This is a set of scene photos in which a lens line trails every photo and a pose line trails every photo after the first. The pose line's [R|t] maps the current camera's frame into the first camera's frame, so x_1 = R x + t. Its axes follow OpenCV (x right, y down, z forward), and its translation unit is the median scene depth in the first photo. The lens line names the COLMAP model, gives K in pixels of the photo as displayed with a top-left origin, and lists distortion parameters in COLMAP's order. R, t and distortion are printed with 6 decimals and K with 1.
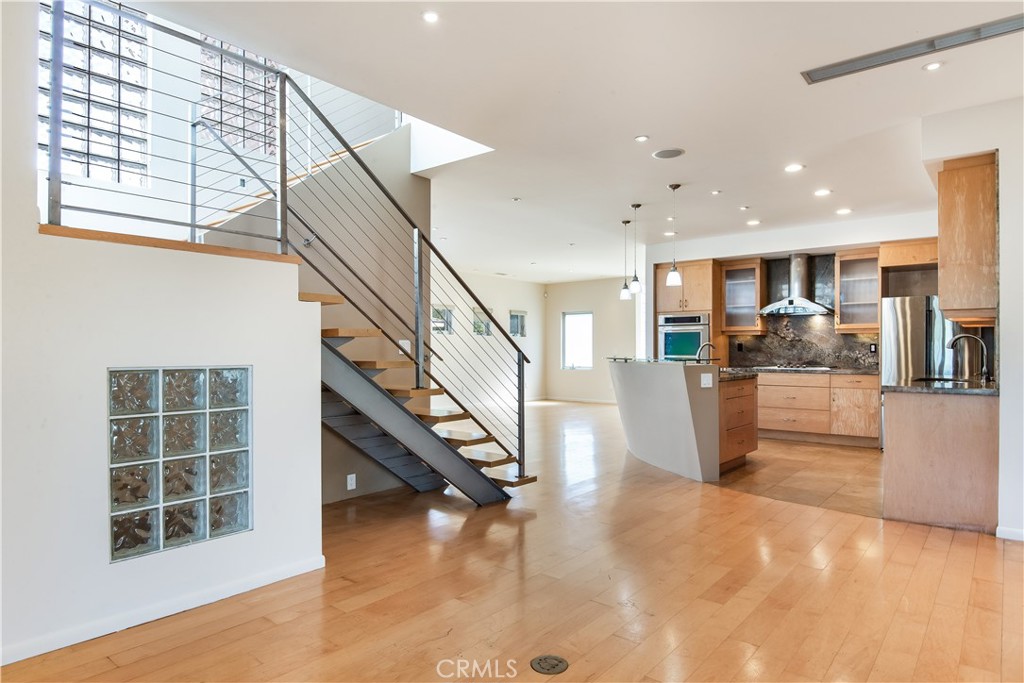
lens RADIAL K [[599.0, 0, 512.0], [0, 599.0, 341.5], [0, 0, 1]] dist [-0.002525, -0.001465]
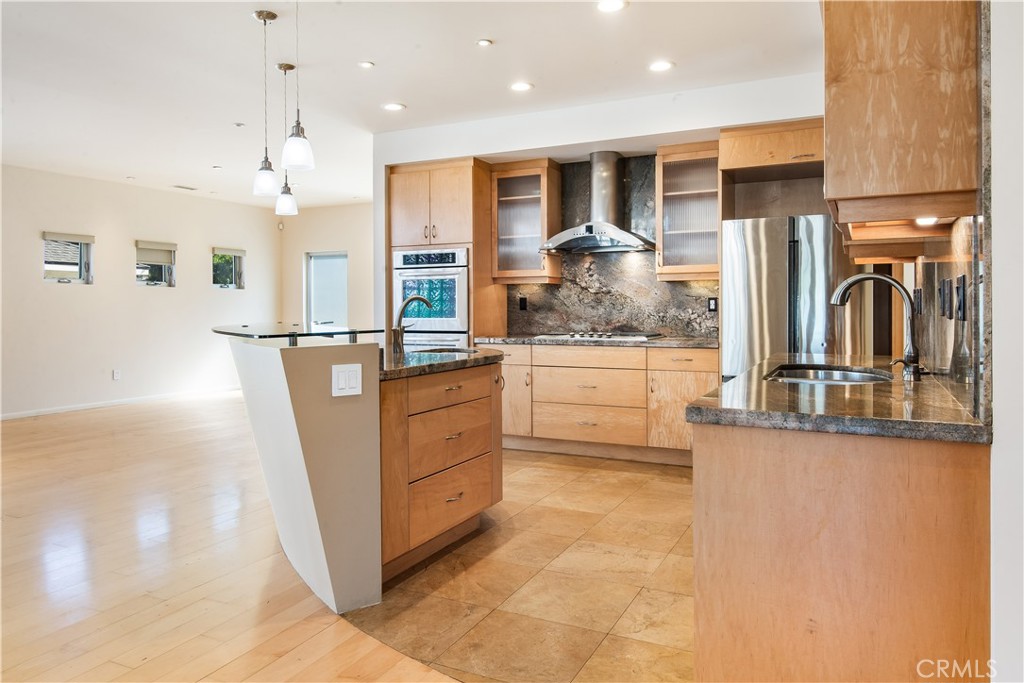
lens RADIAL K [[694.0, 0, 511.1], [0, 694.0, 296.5], [0, 0, 1]] dist [0.044074, -0.000773]
pose [[0.973334, -0.001328, 0.229387, 0.227721], [0.001852, 0.999996, -0.002071, 0.003785], [-0.229384, 0.002441, 0.973333, 0.333329]]
